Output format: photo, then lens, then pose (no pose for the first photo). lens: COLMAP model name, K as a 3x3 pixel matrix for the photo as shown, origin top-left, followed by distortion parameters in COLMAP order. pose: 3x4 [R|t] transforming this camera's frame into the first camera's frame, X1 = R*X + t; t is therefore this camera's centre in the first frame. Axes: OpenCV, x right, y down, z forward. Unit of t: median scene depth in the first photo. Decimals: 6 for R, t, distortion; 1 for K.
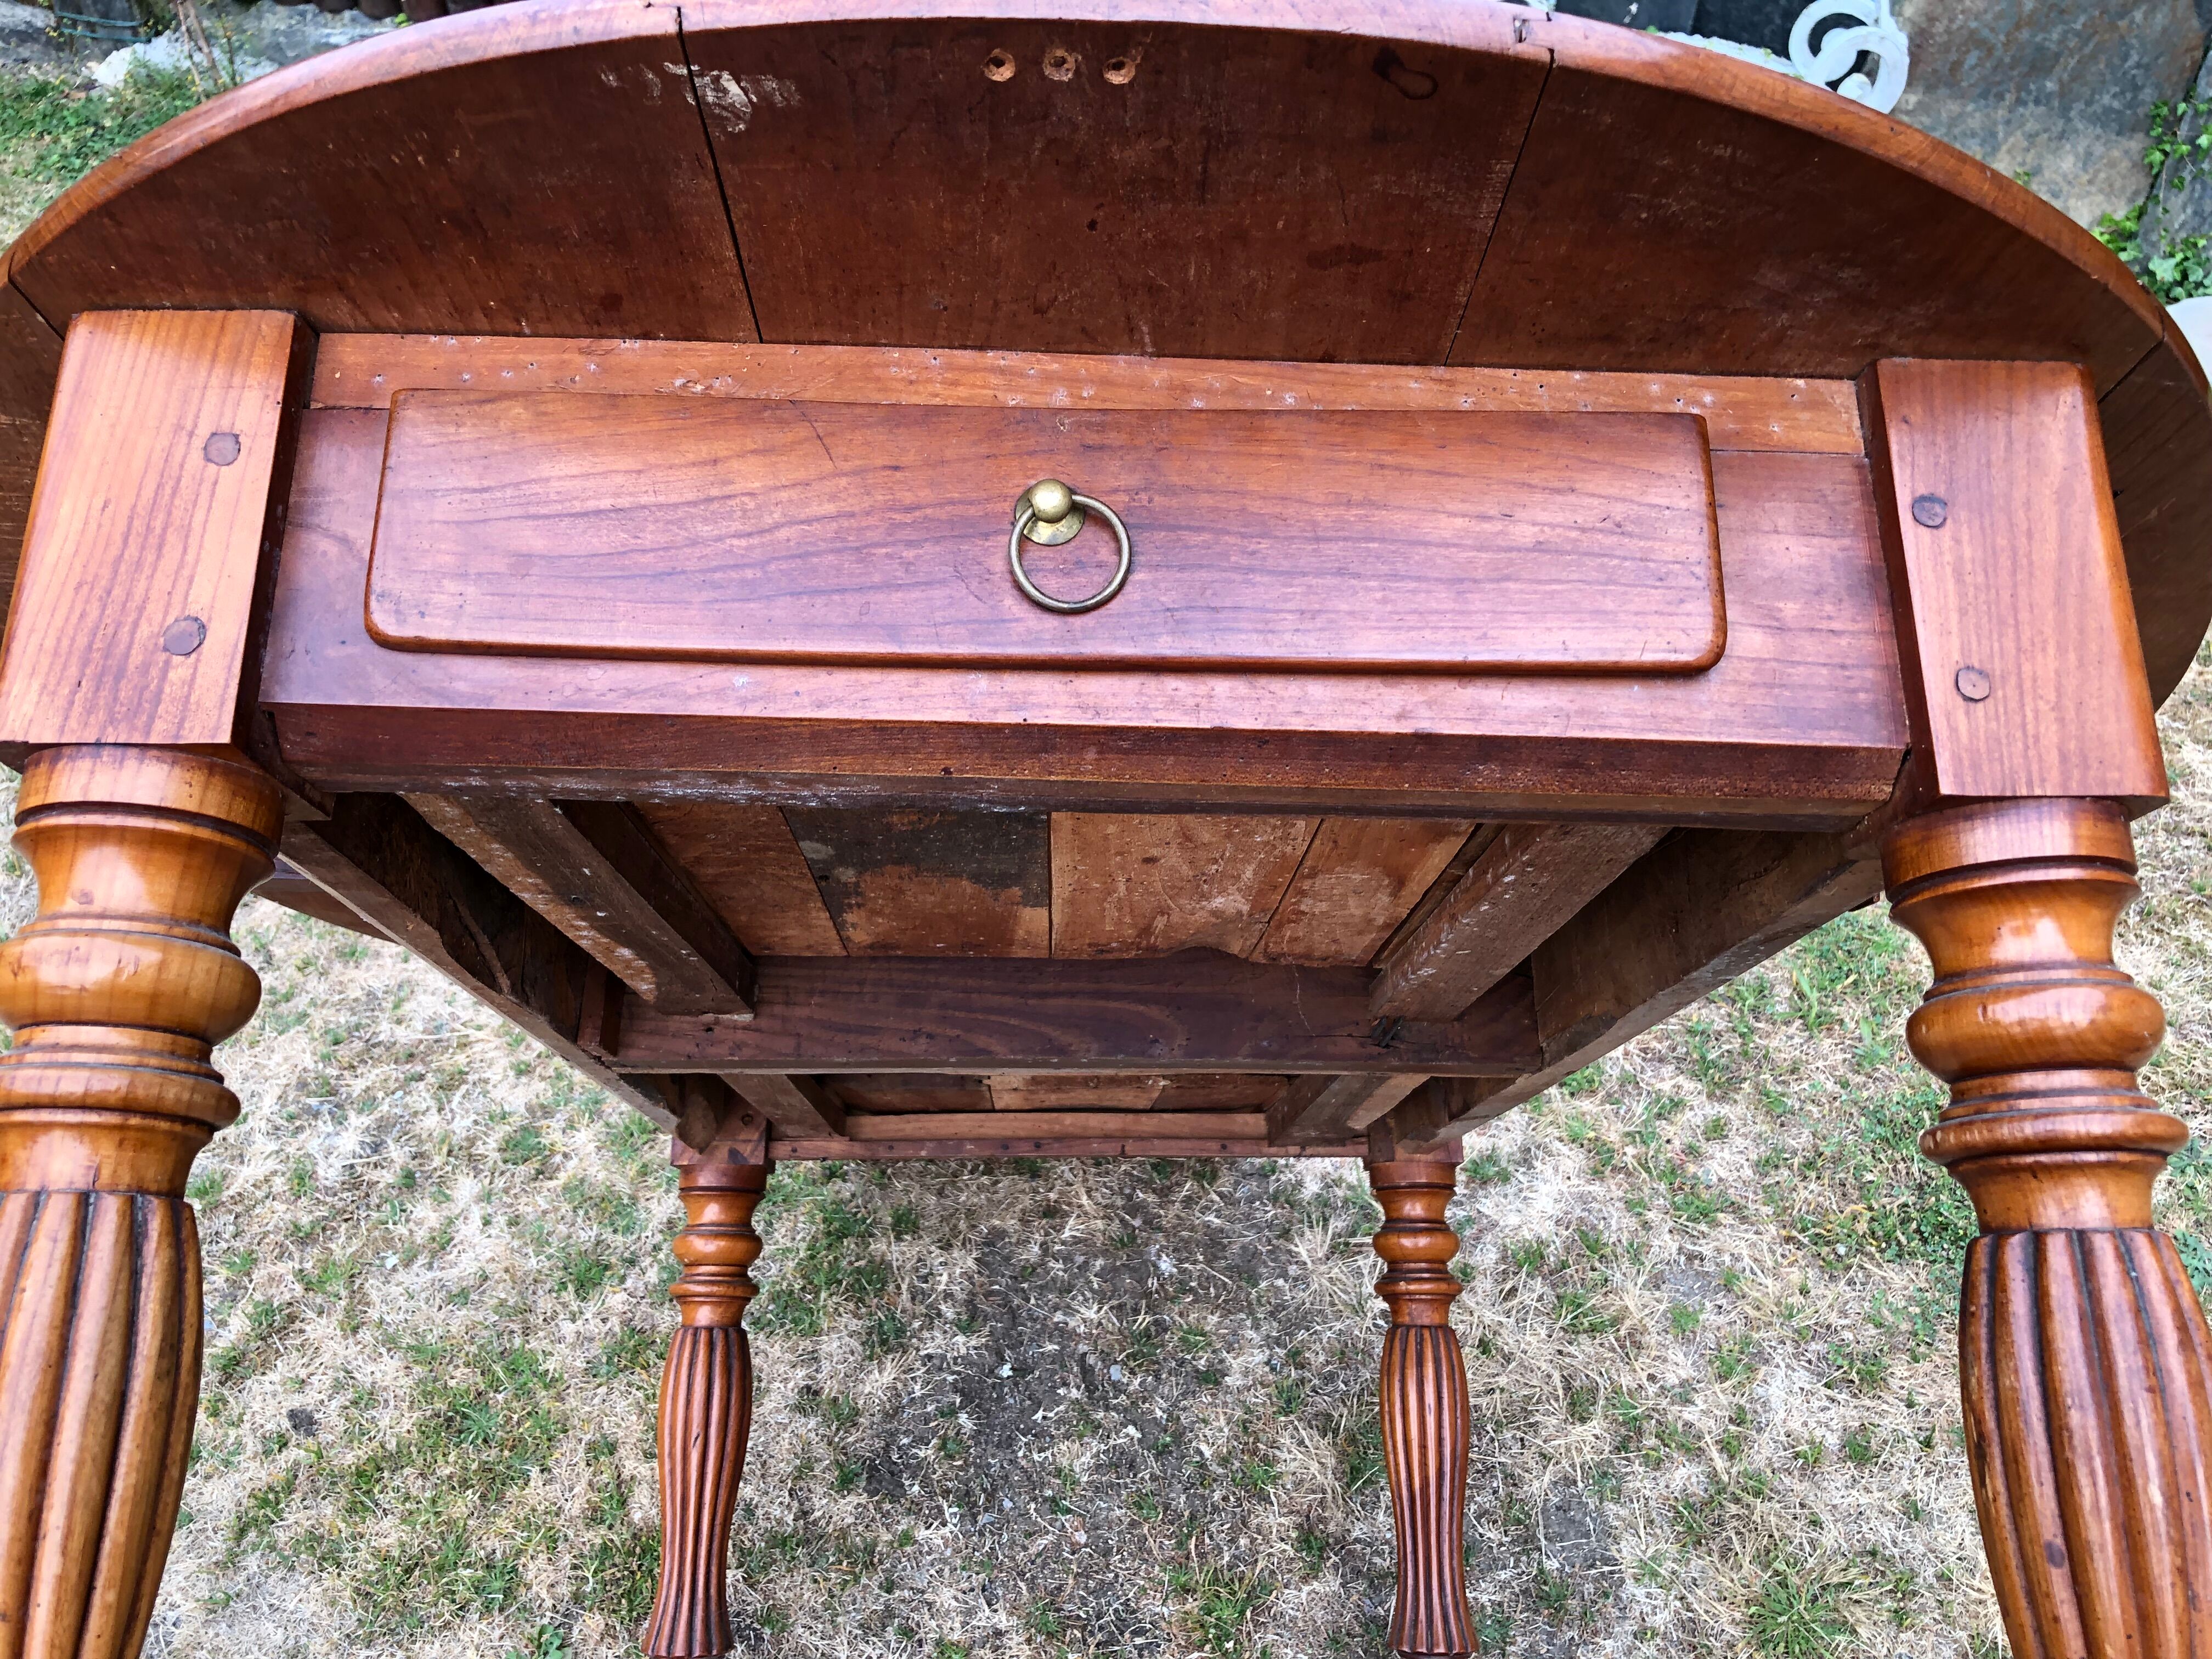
lens RADIAL K [[1826.3, 0, 1101.6], [0, 1826.3, 816.3], [0, 0, 1]] dist [0.005458, 0.006532]
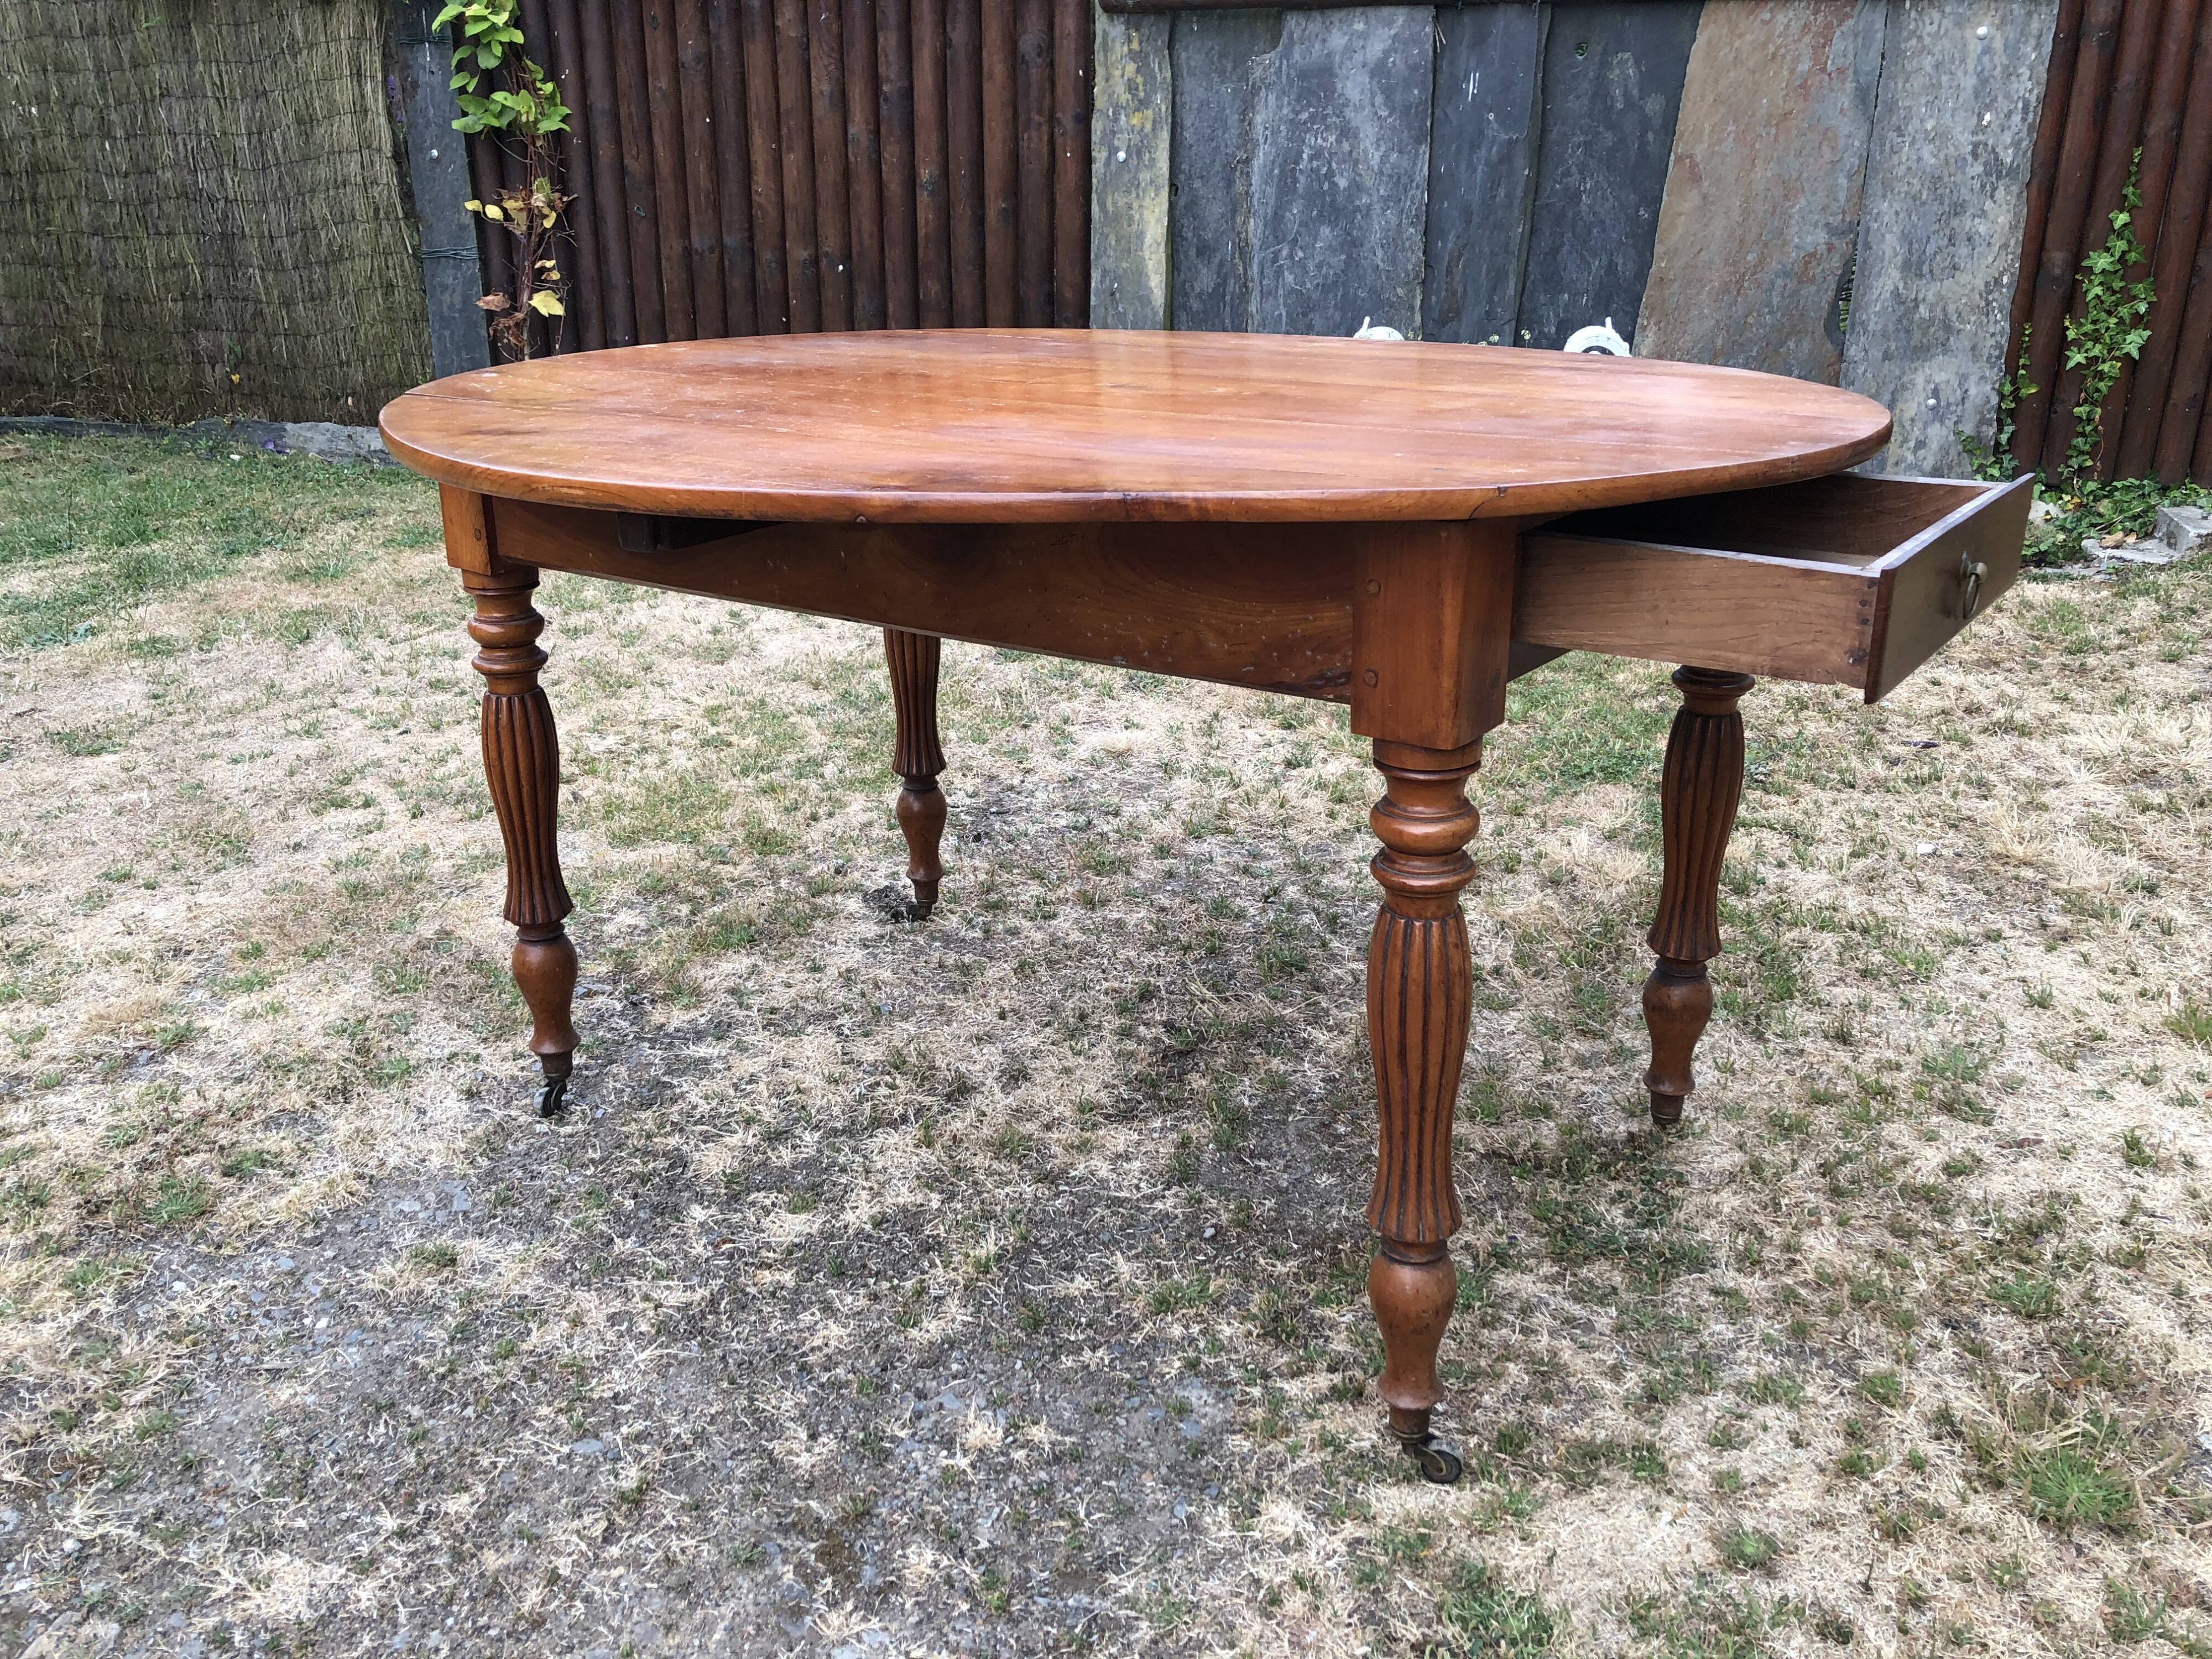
lens RADIAL K [[1828.9, 0, 1107.1], [0, 1828.9, 805.7], [0, 0, 1]] dist [0.002925, 0.032212]
pose [[0.997990, 0.007743, -0.062902, 0.161807], [-0.032009, 0.918201, -0.394819, 0.983898], [0.054700, 0.396039, 0.916603, -0.530856]]
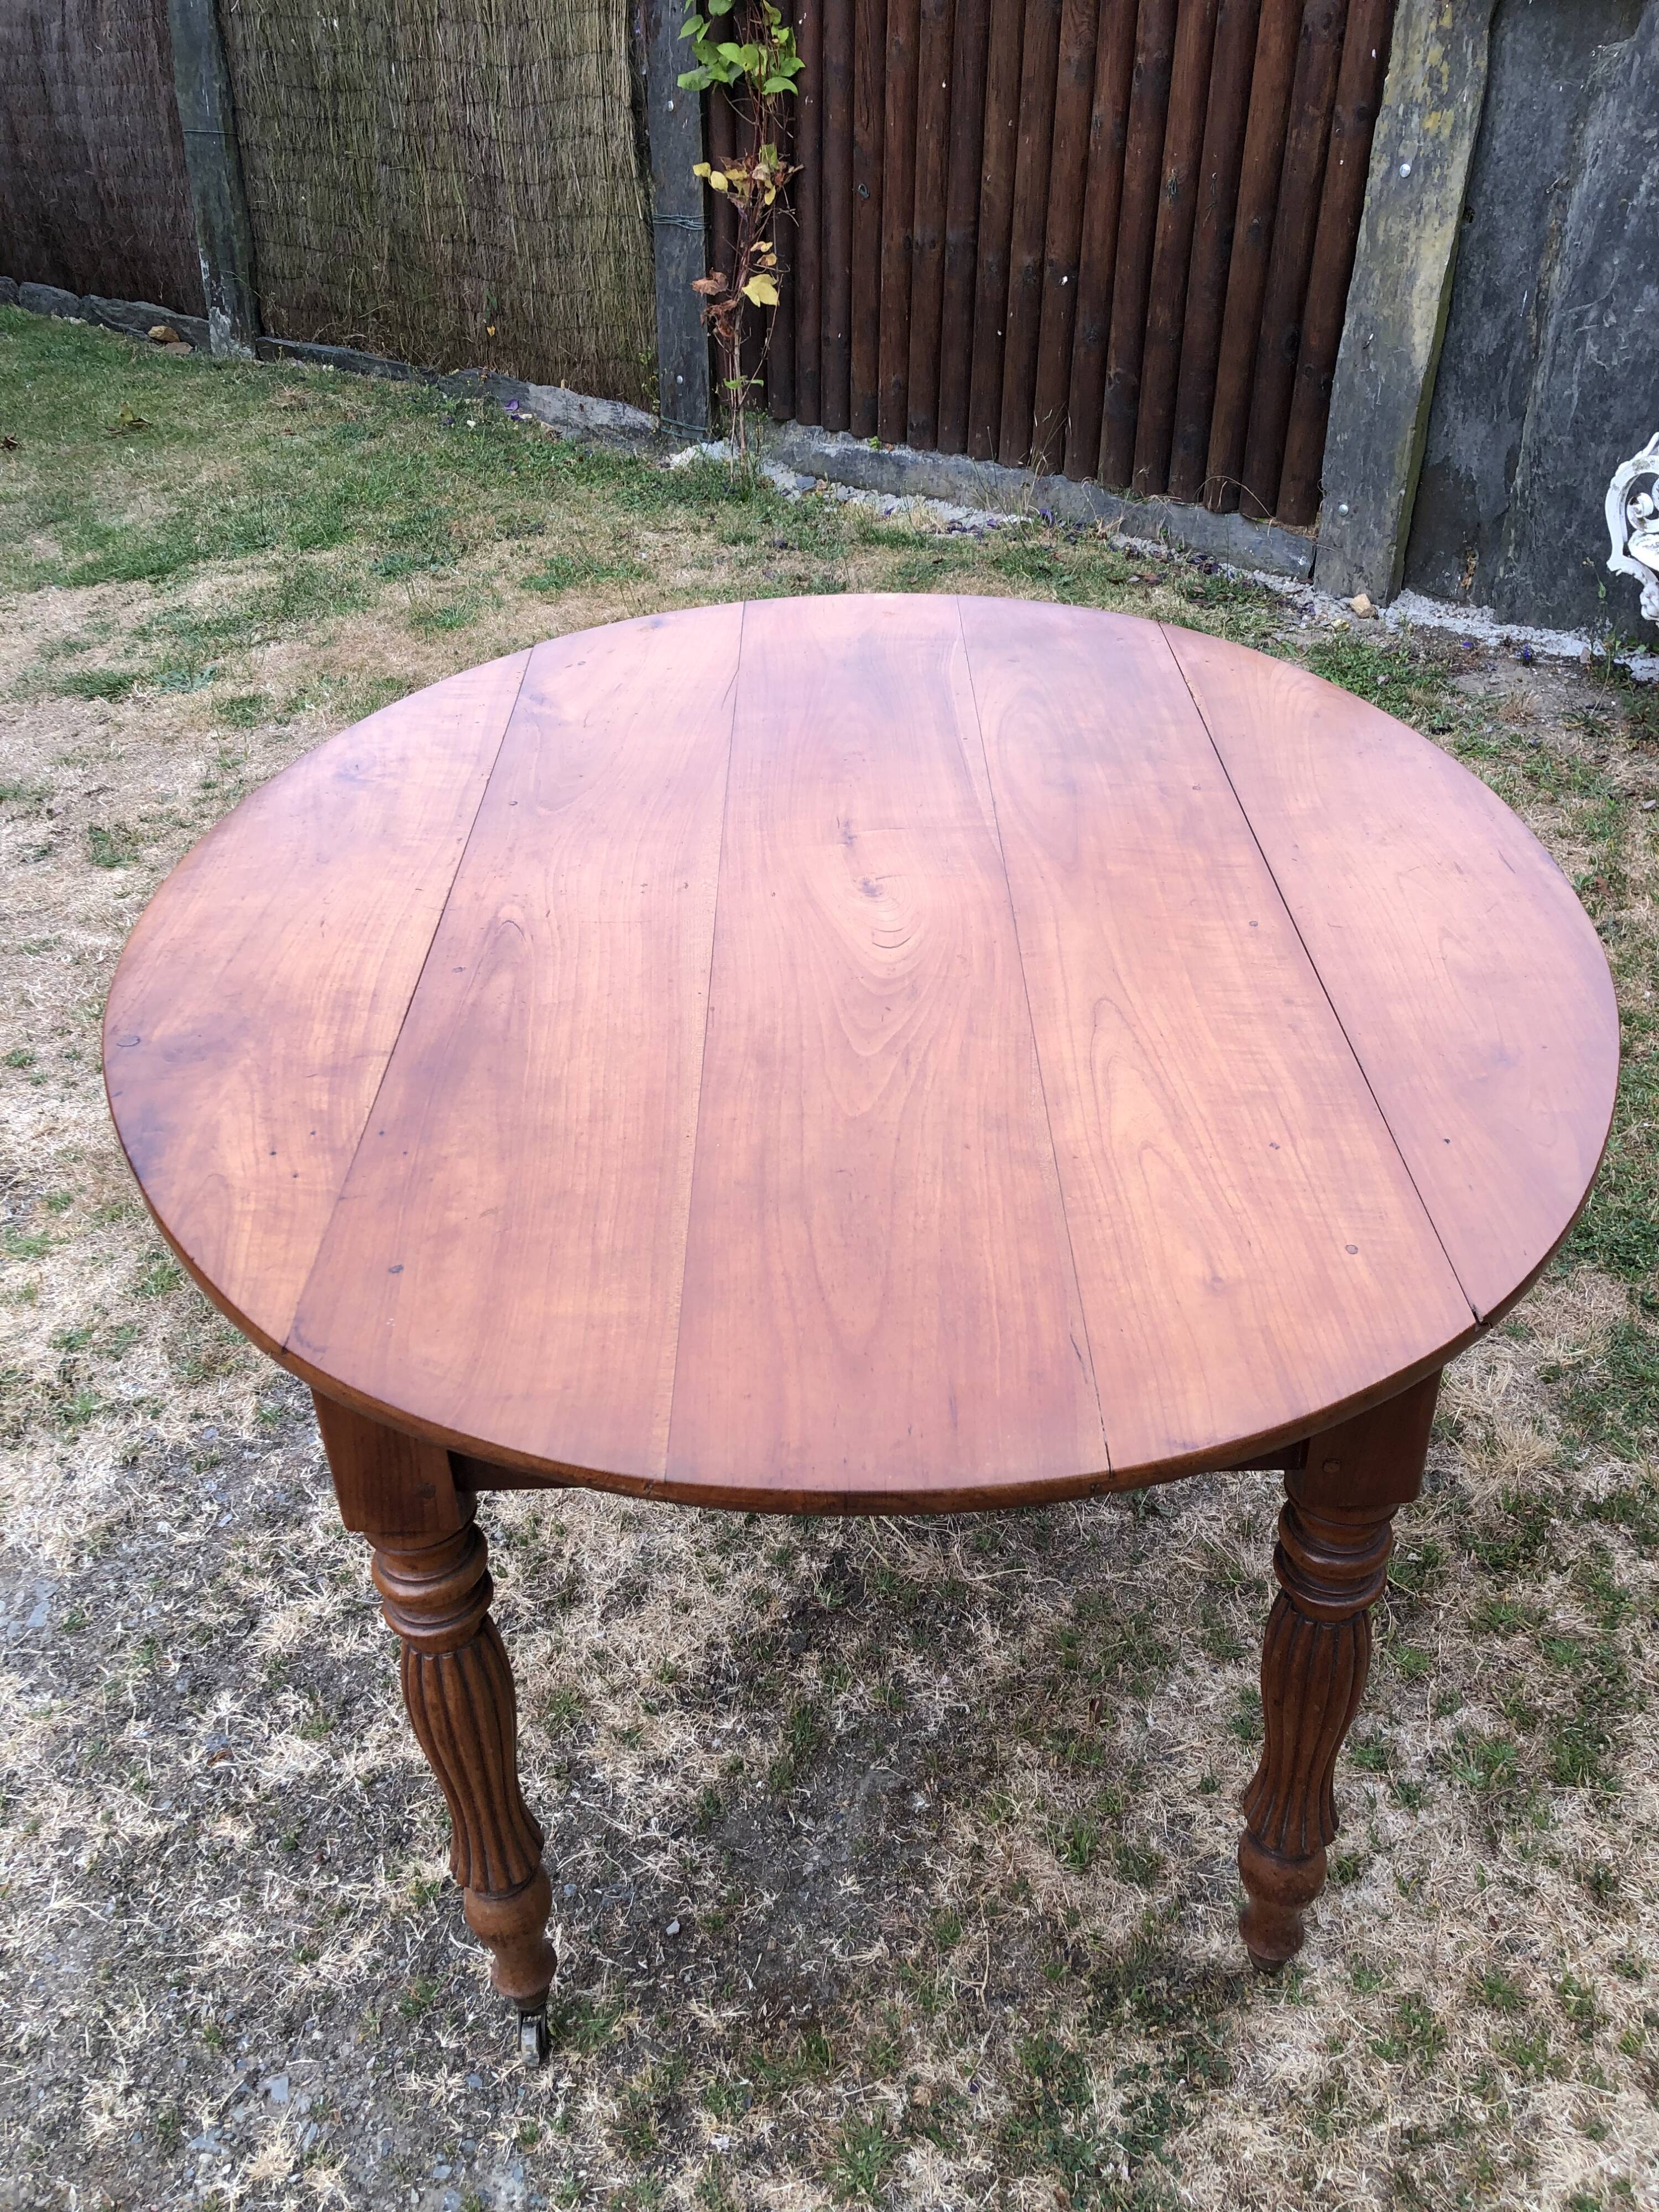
lens RADIAL K [[1833.8, 0, 827.1], [0, 1833.8, 1098.0], [0, 0, 1]] dist [-0.005384, 0.040421]
pose [[0.900490, 0.229605, -0.369324, 0.473276], [-0.292351, 0.948336, -0.123243, 0.485210], [0.321946, 0.218951, 0.921092, -0.388849]]
